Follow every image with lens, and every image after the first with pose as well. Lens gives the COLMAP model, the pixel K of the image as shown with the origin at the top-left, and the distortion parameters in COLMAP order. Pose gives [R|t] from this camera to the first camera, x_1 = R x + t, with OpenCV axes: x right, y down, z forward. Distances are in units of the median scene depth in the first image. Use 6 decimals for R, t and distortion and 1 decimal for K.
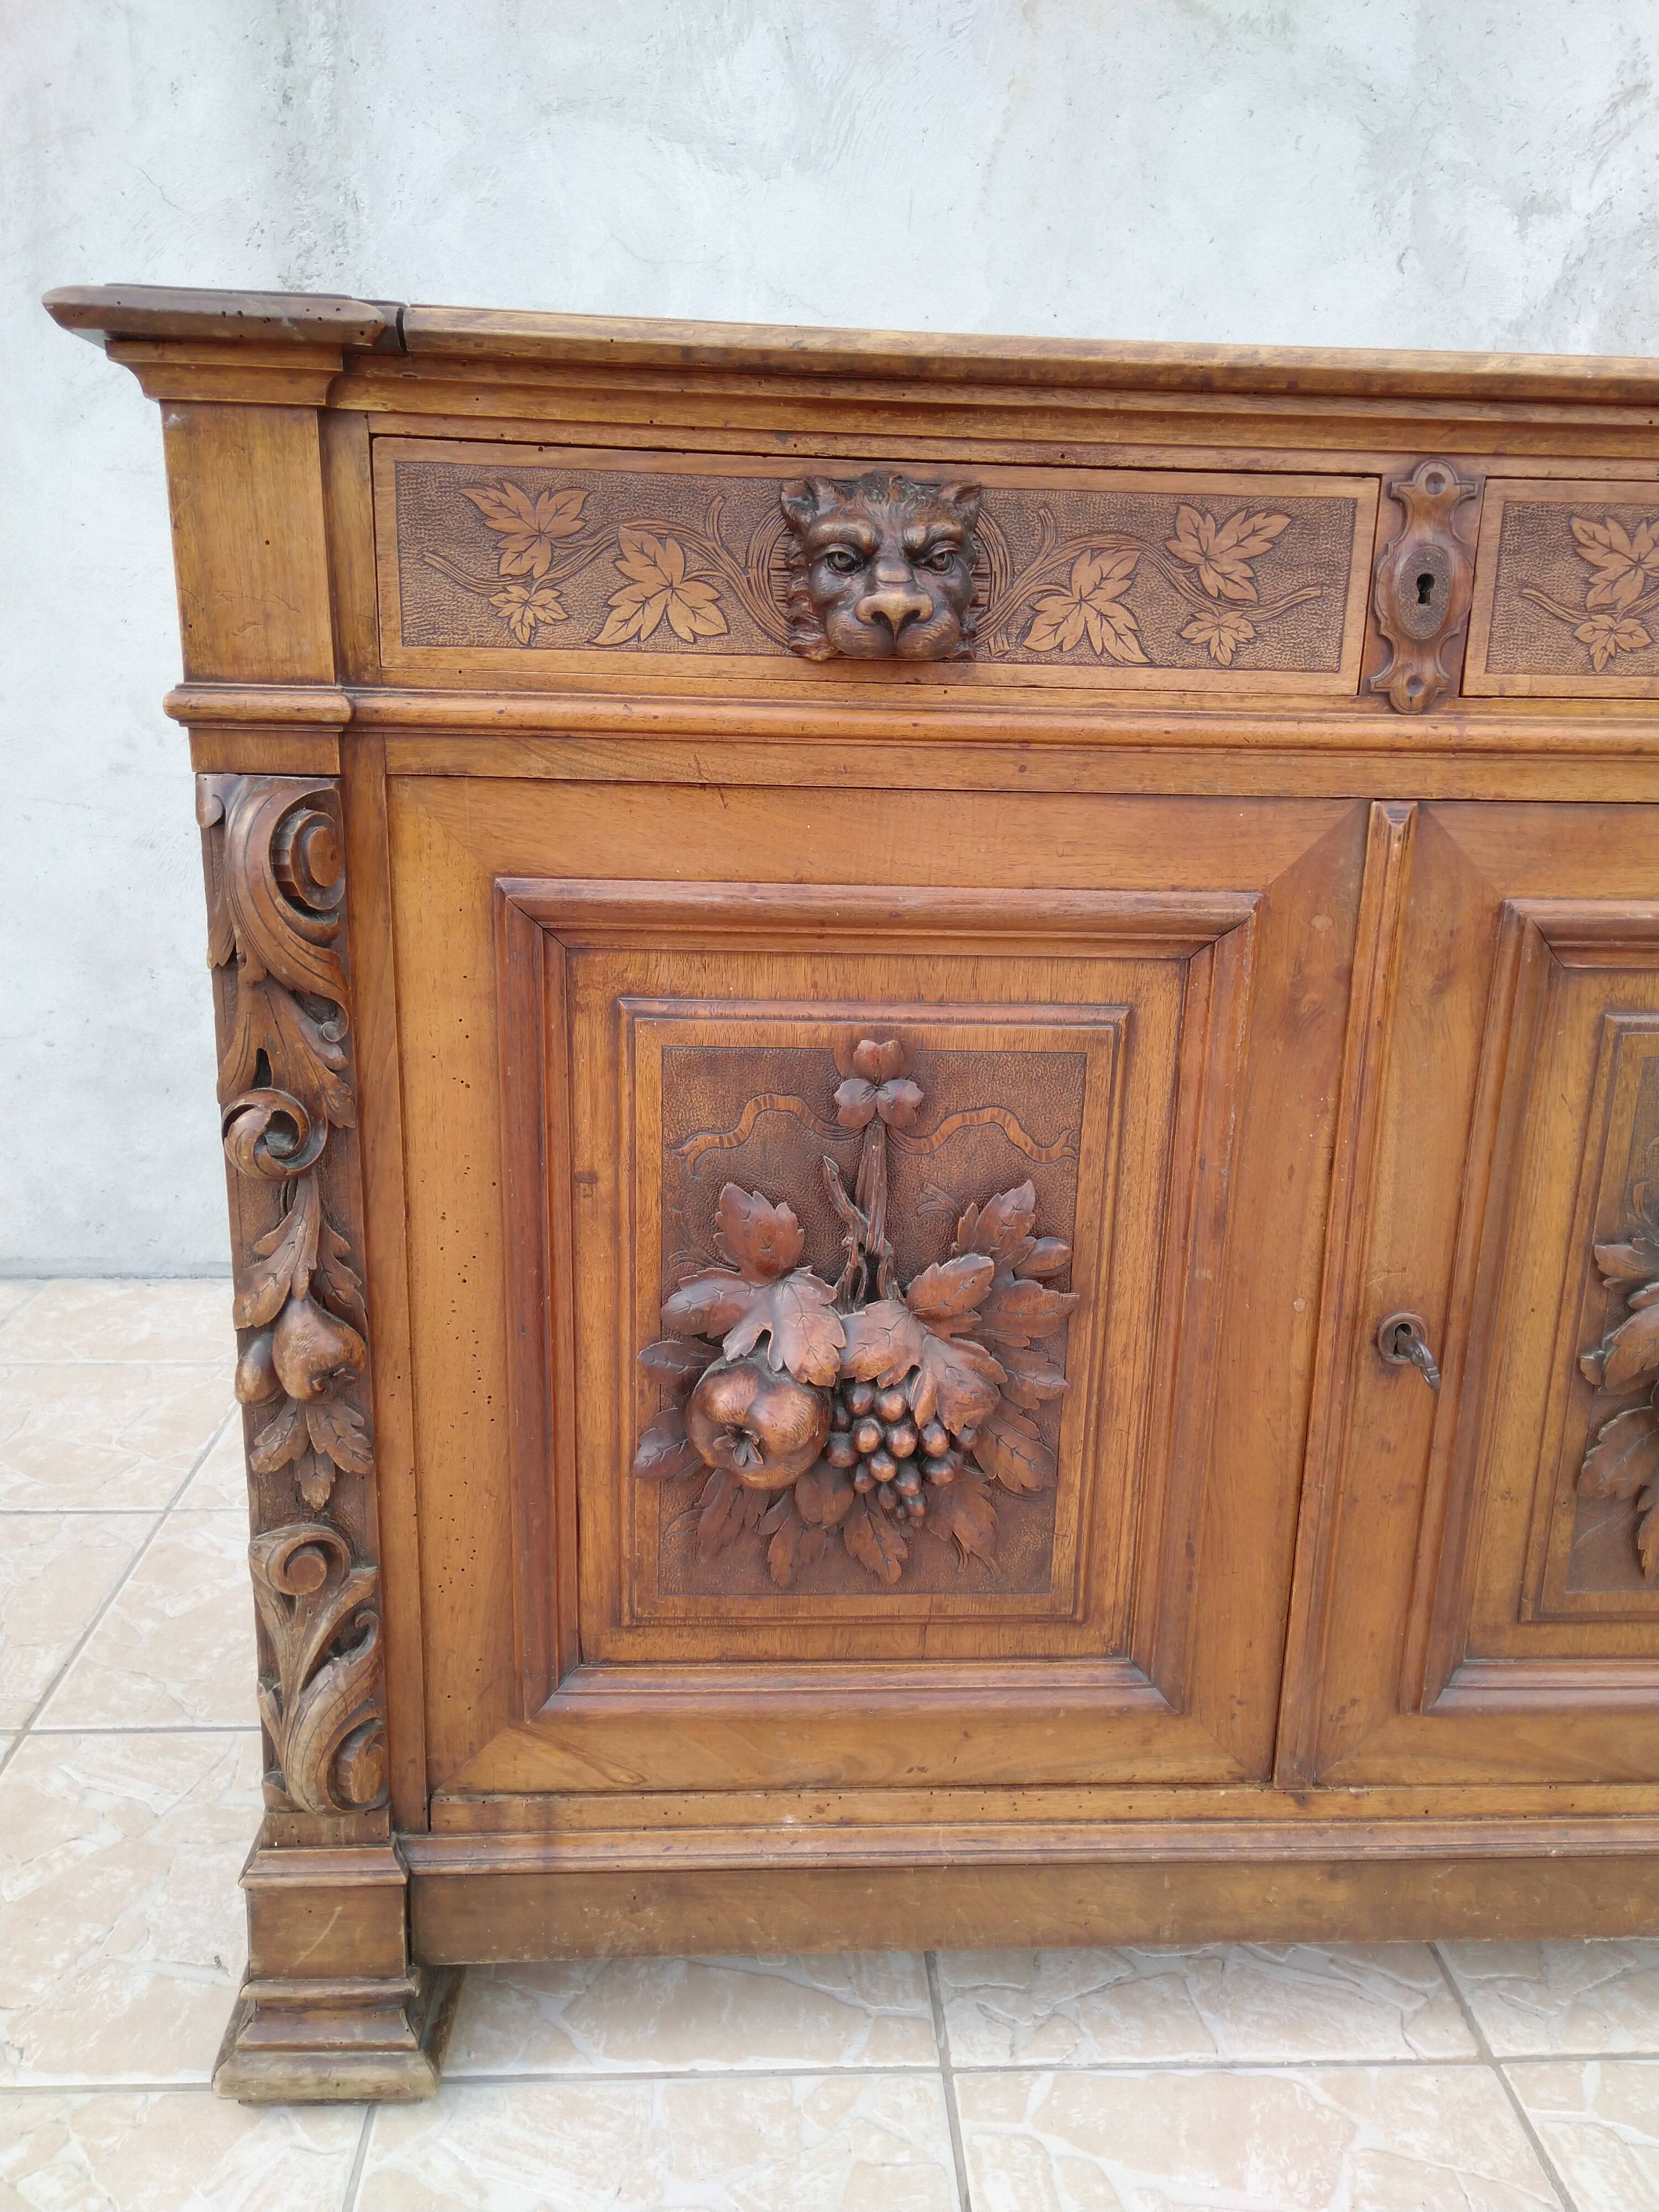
lens RADIAL K [[1666.1, 0, 826.1], [0, 1666.1, 1111.2], [0, 0, 1]] dist [0.069898, -0.089653]
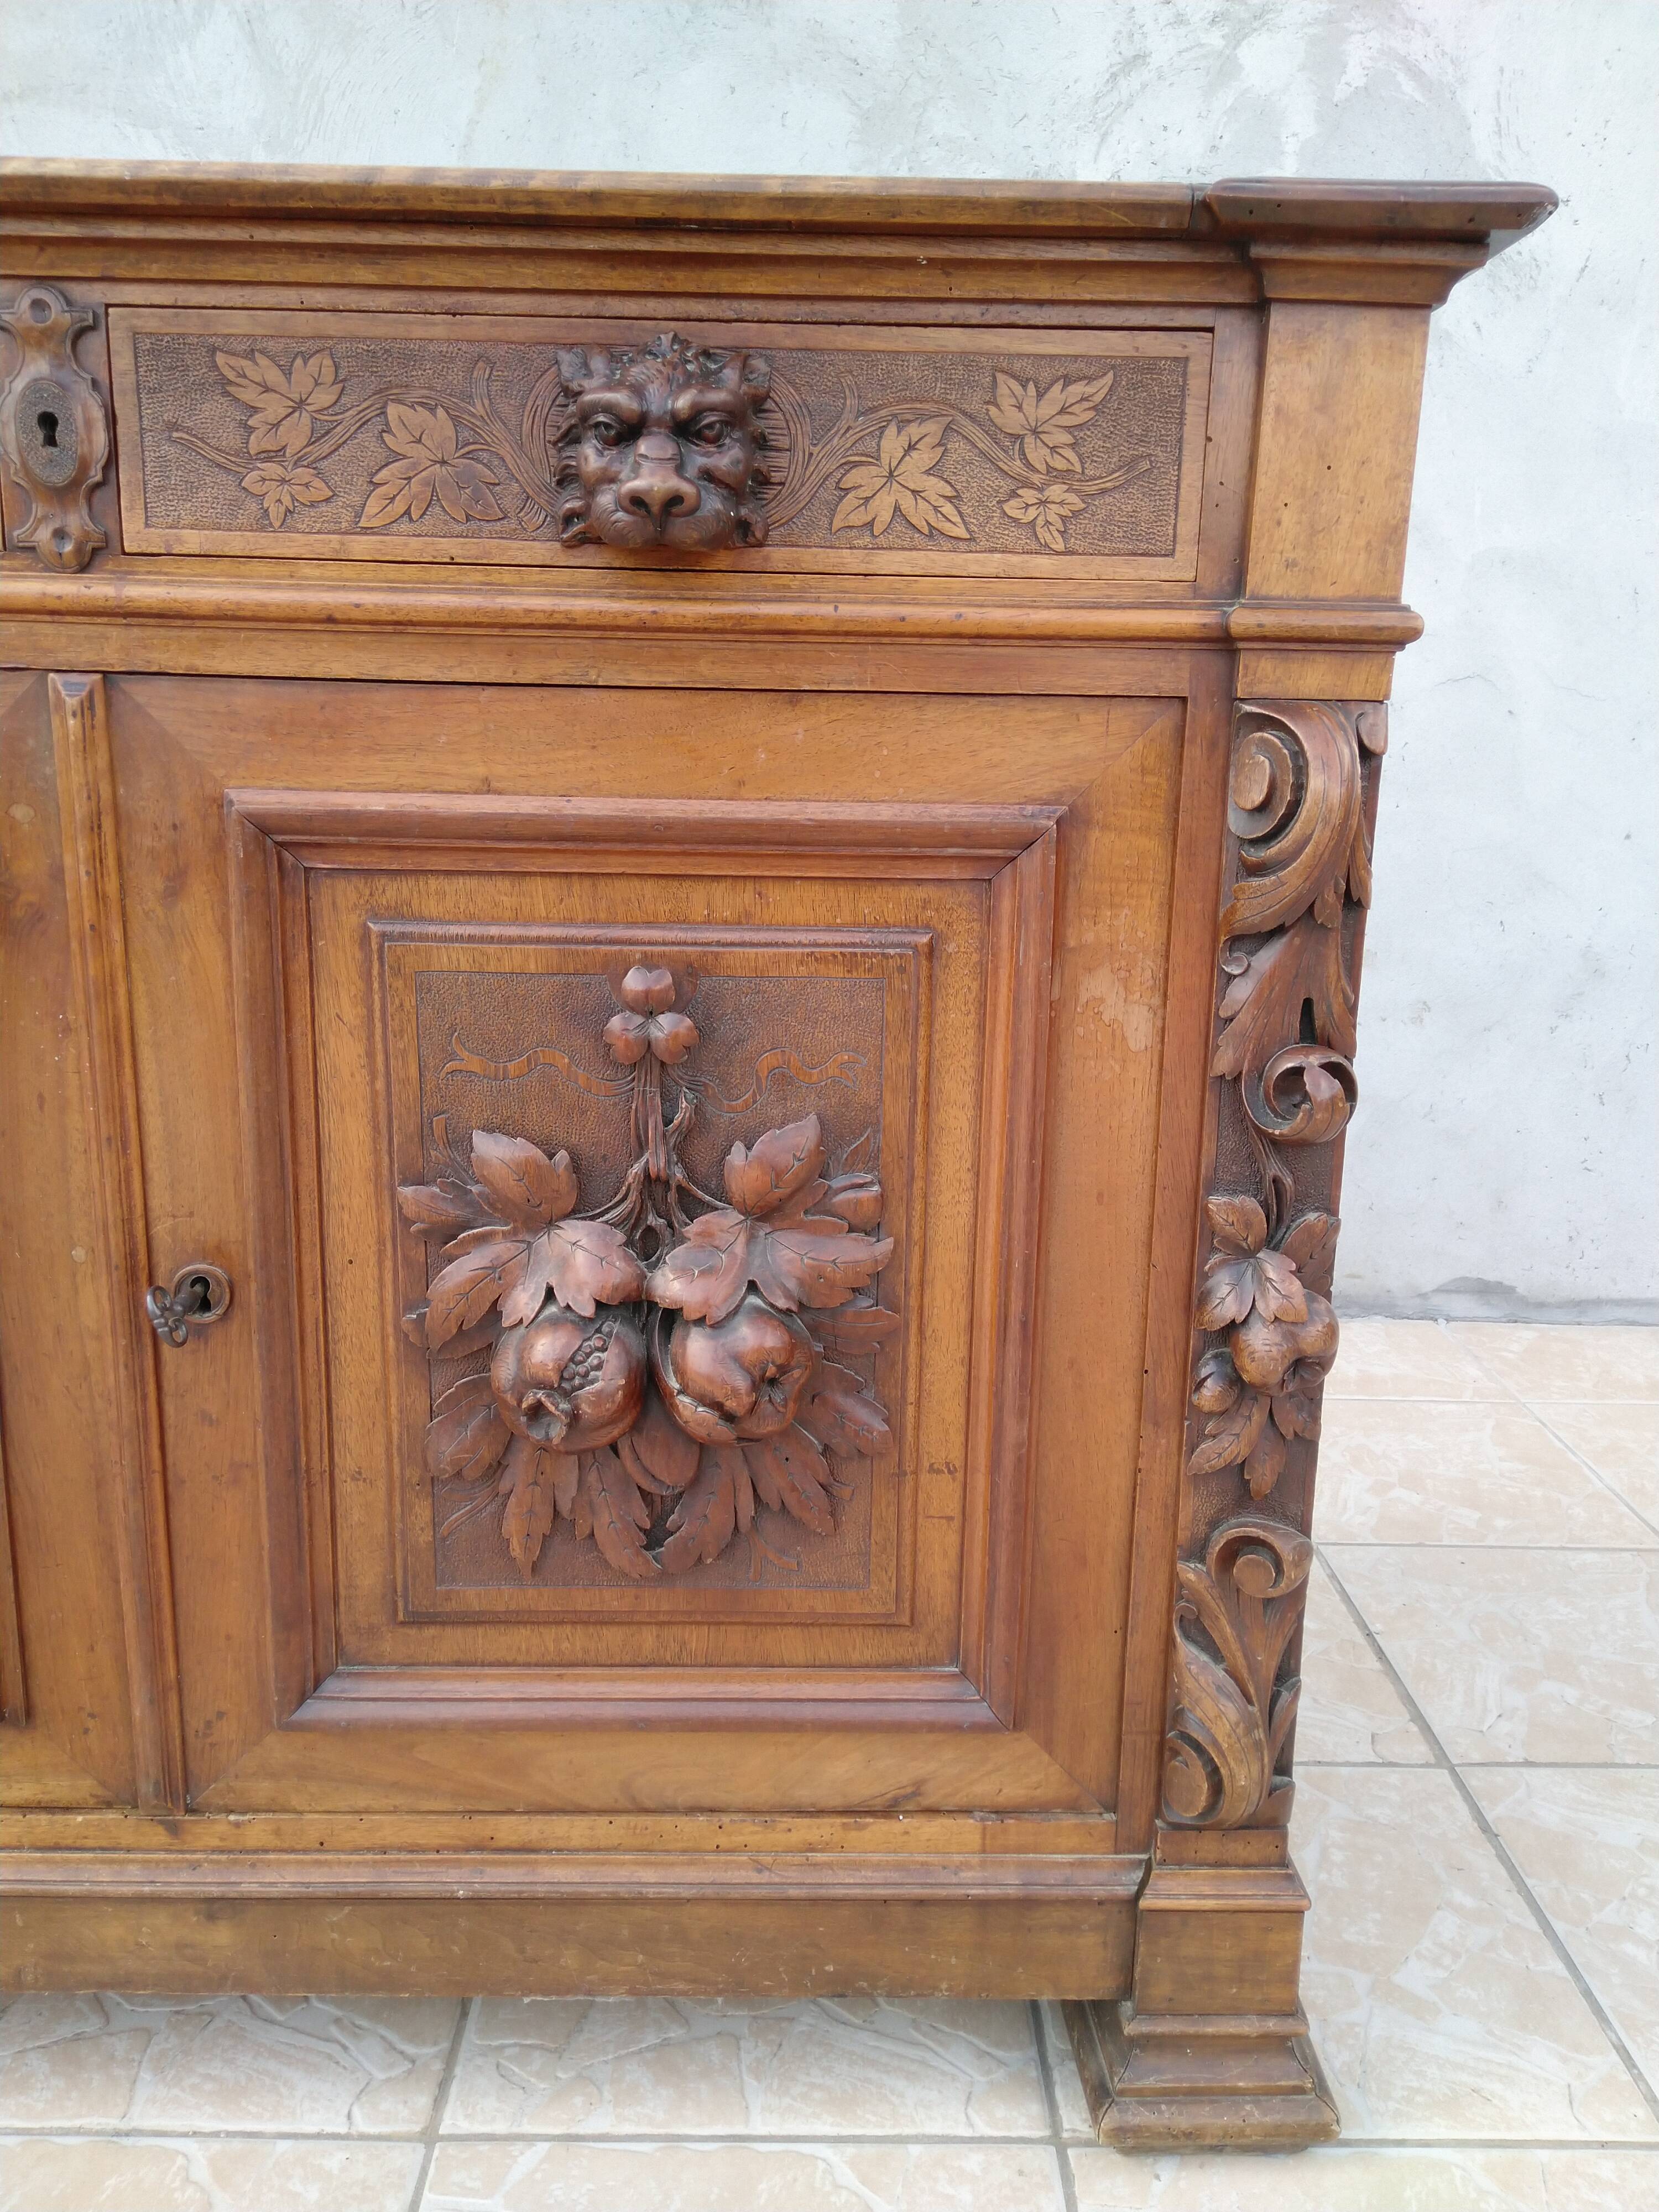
lens RADIAL K [[1665.9, 0, 833.1], [0, 1665.9, 1110.8], [0, 0, 1]] dist [0.068777, -0.088491]
pose [[0.999386, 0.004511, -0.034753, 0.656091], [-0.006045, 0.999006, -0.044159, 0.070689], [0.034520, 0.044342, 0.998420, 0.114010]]
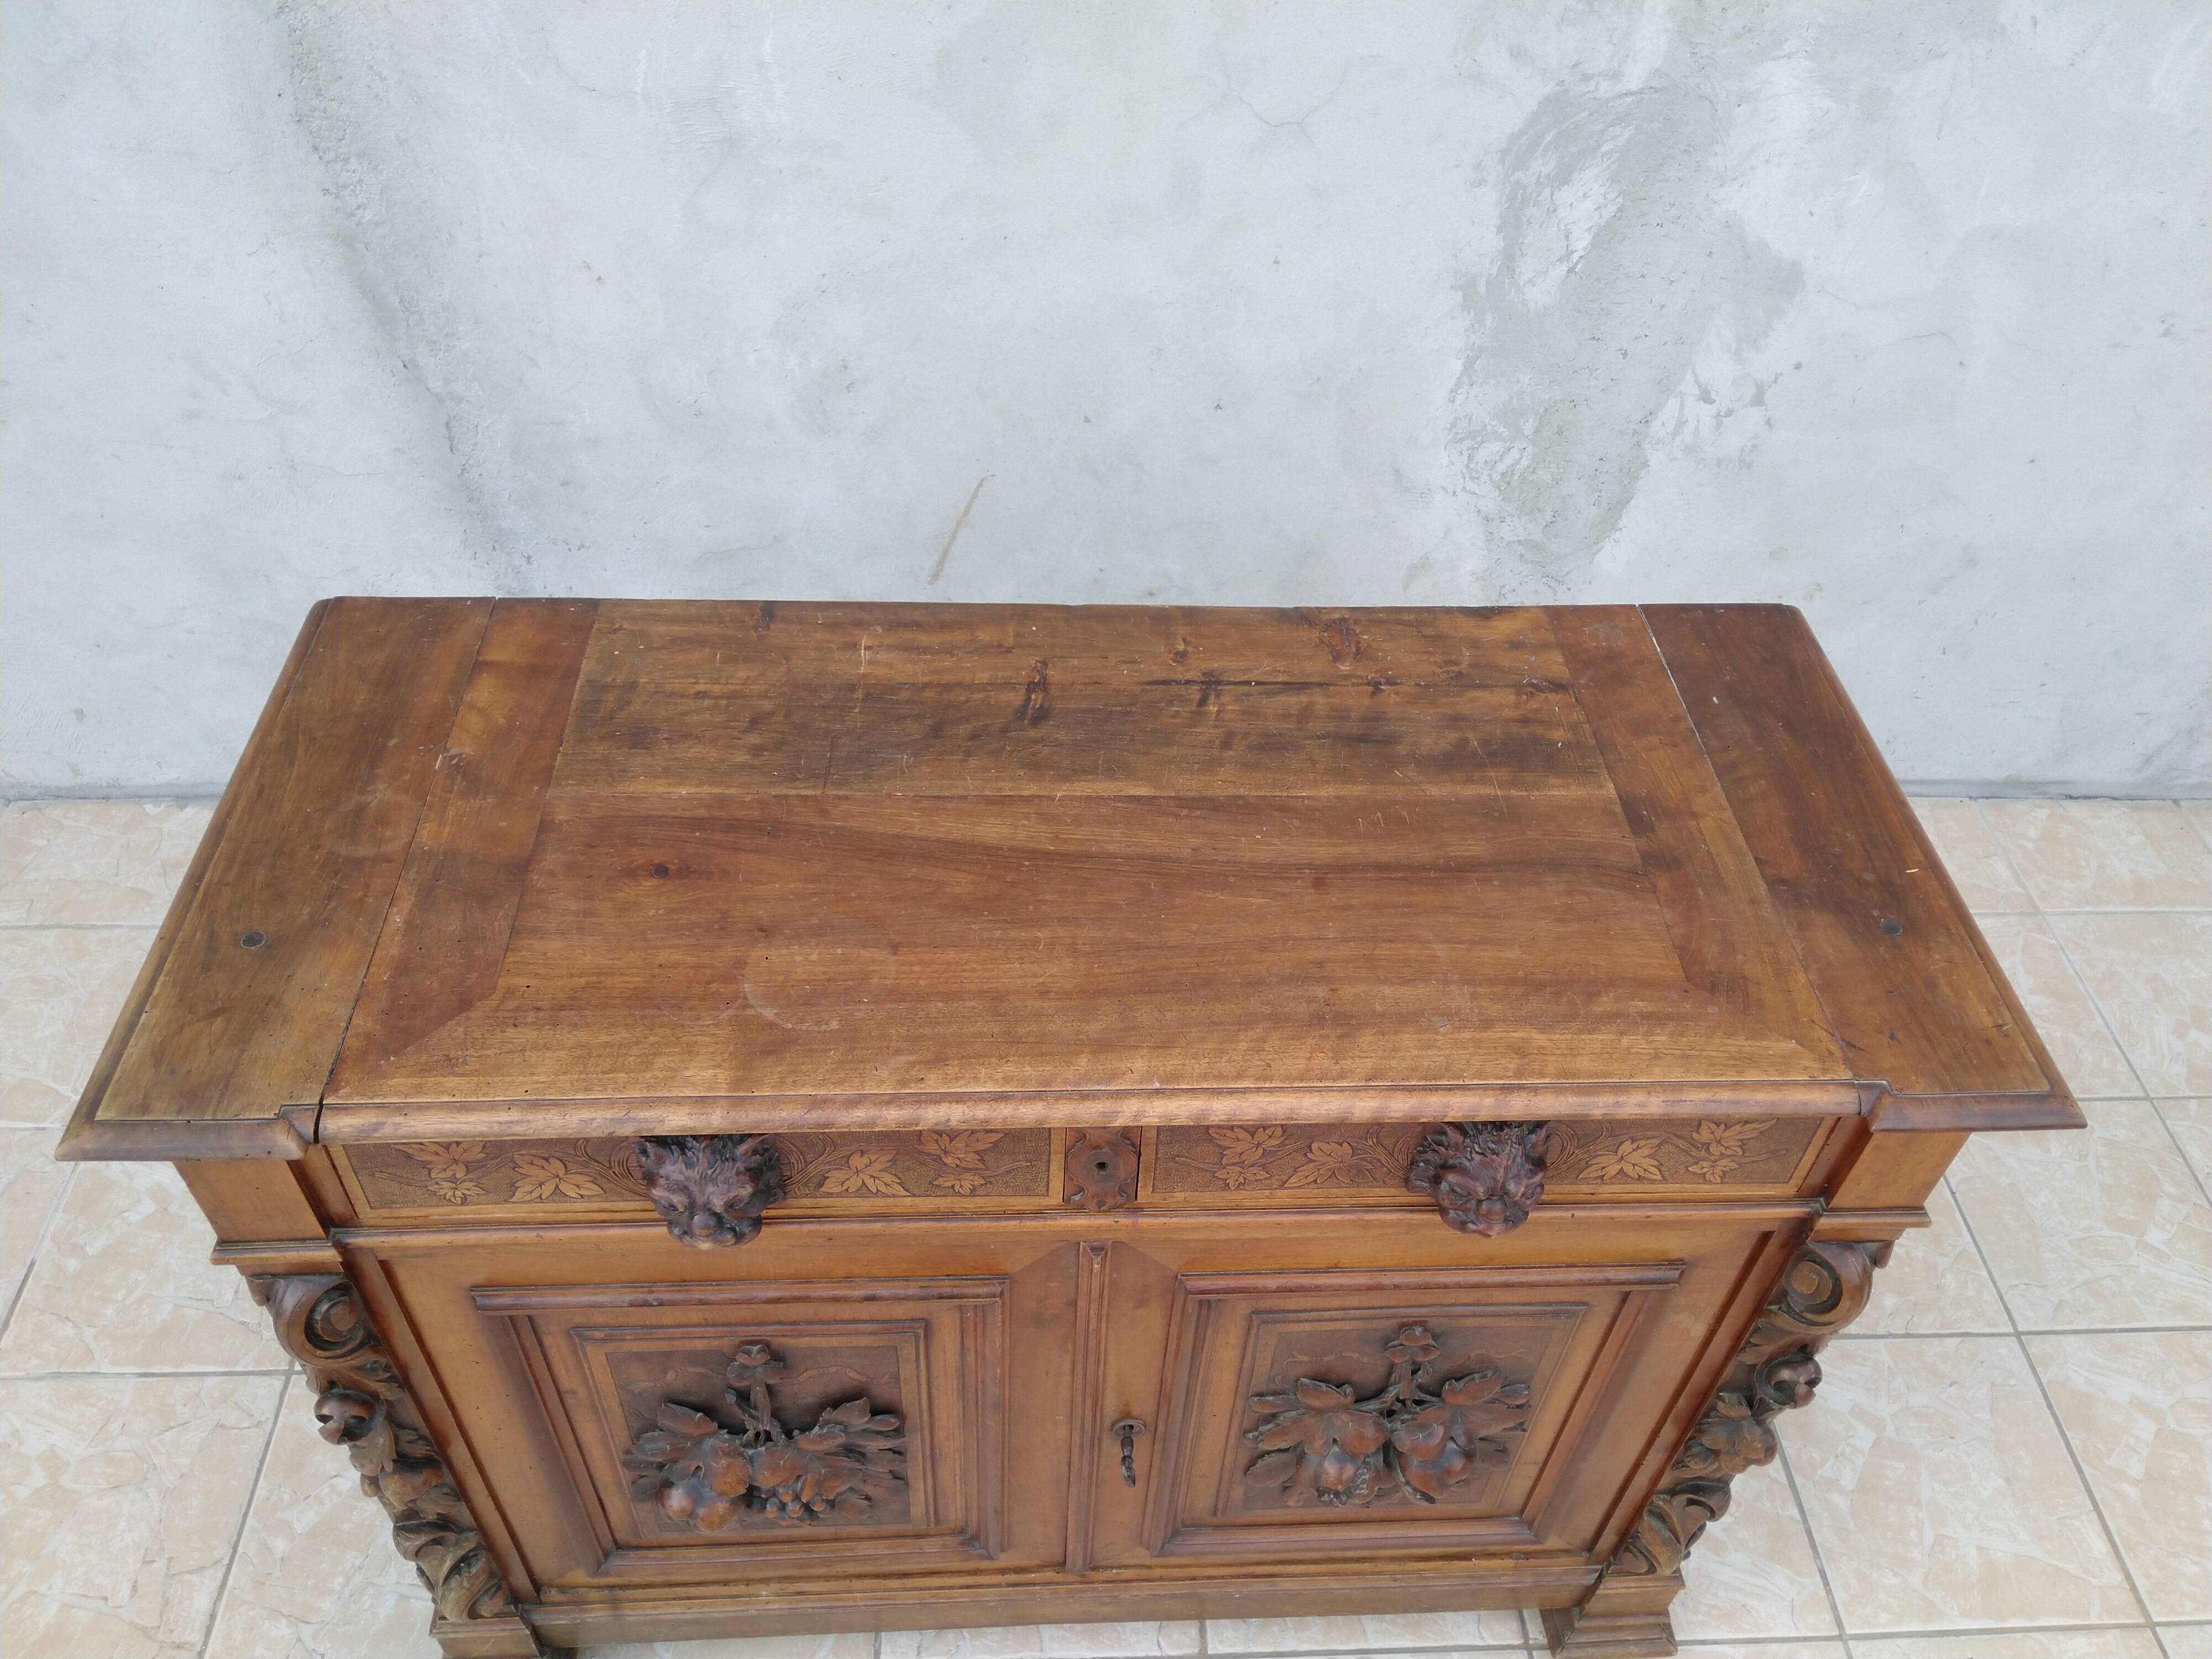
lens RADIAL K [[1666.1, 0, 1106.0], [0, 1666.1, 829.5], [0, 0, 1]] dist [0.069898, -0.089653]
pose [[0.999861, 0.014085, 0.008900, 0.280070], [-0.016637, 0.872825, 0.487749, -1.011958], [-0.000898, -0.487829, 0.872939, -0.064773]]
